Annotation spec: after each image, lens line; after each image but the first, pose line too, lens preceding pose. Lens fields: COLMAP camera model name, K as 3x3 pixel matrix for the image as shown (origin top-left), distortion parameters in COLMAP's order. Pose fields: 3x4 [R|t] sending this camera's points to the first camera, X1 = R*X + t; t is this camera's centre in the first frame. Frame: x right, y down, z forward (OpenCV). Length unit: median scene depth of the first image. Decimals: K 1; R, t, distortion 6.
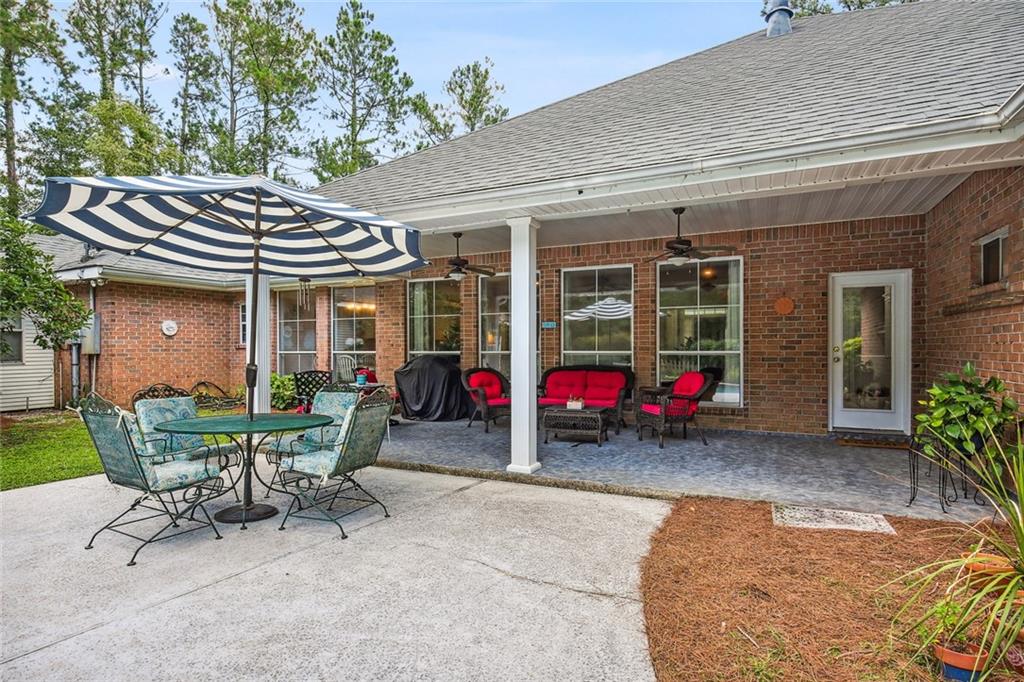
lens RADIAL K [[543.2, 0, 519.2], [0, 543.2, 347.0], [0, 0, 1]] dist [0.001130, 0.000105]
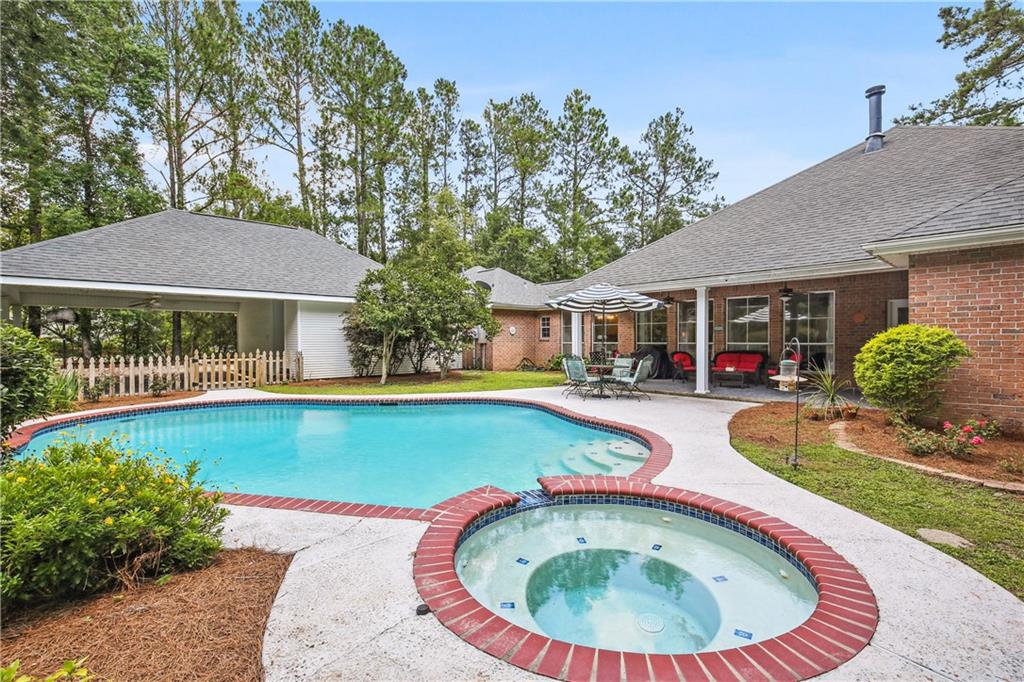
lens RADIAL K [[469.8, 0, 512.4], [0, 469.8, 344.4], [0, 0, 1]] dist [0.005635, -0.001303]
pose [[0.925586, 0.005520, -0.378497, 0.002629], [-0.000947, 0.999924, 0.012267, -0.001437], [0.378536, -0.010995, 0.925521, -0.180192]]
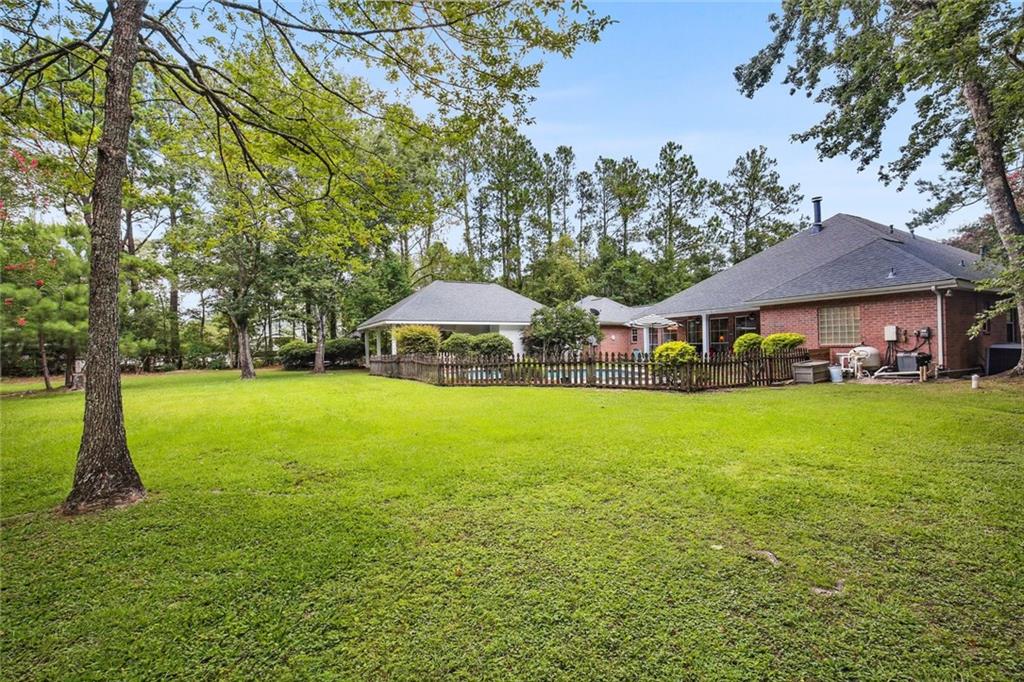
lens RADIAL K [[469.8, 0, 510.6], [0, 469.8, 349.1], [0, 0, 1]] dist [0.005635, -0.001303]
pose [[0.805687, -0.008801, -0.592276, 0.166881], [0.014469, 0.999884, 0.004825, 0.003738], [0.592165, -0.012457, 0.805721, -0.508540]]
